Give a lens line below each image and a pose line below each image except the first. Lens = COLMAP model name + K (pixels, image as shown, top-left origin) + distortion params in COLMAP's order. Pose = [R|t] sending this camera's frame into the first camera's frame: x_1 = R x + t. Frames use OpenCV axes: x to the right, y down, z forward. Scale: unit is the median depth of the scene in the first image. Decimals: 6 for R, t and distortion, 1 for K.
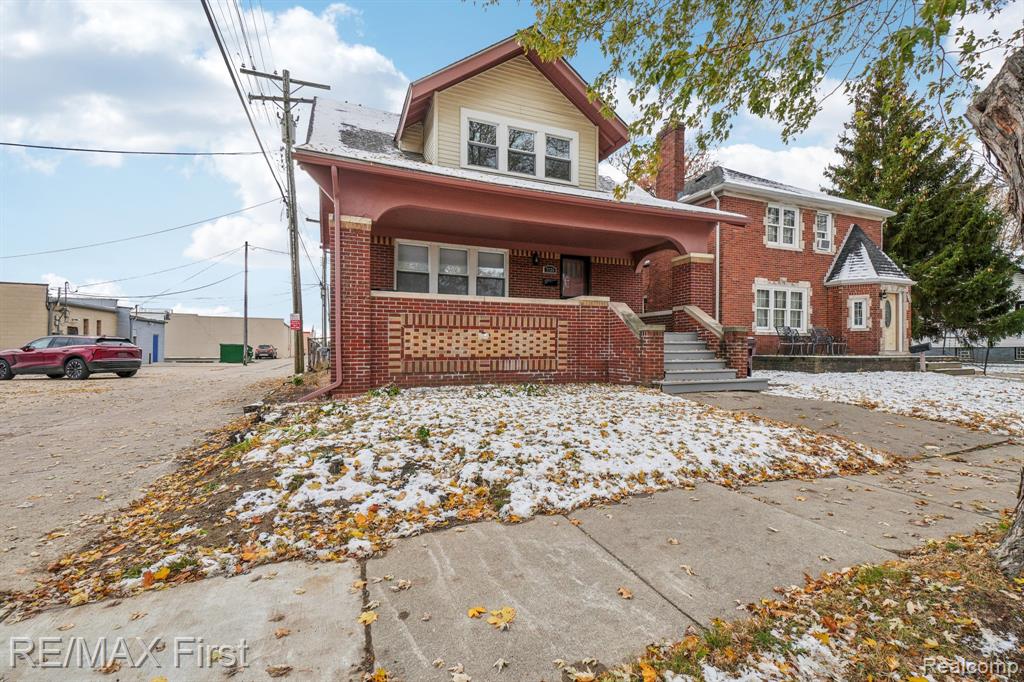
lens RADIAL K [[452.4, 0, 513.7], [0, 452.4, 345.8], [0, 0, 1]] dist [0.024010, -0.004832]
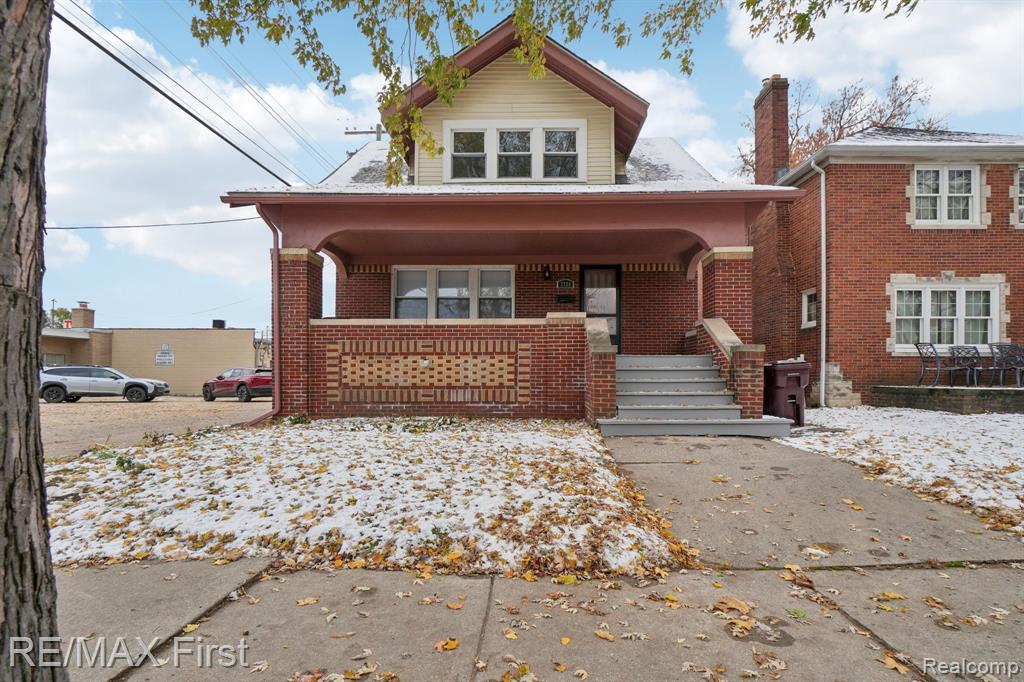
lens RADIAL K [[473.4, 0, 513.4], [0, 473.4, 370.9], [0, 0, 1]] dist [-0.023930, 0.005283]
pose [[0.918721, -0.007132, -0.394843, 0.388902], [0.004441, 0.999960, -0.007730, 0.001850], [0.394883, 0.005348, 0.918716, 0.165053]]
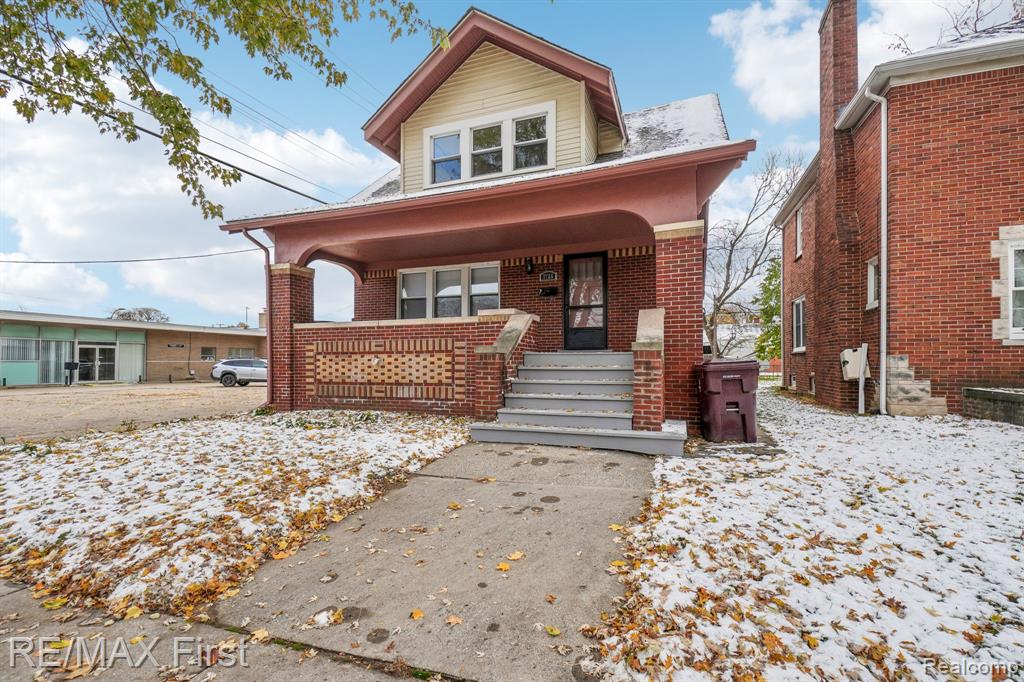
lens RADIAL K [[452.4, 0, 497.5], [0, 452.4, 354.2], [0, 0, 1]] dist [0.024010, -0.004832]
pose [[0.726232, -0.016077, -0.687262, 0.660375], [0.008689, 0.999861, -0.014208, -0.017250], [0.687395, 0.004347, 0.726271, 0.386179]]
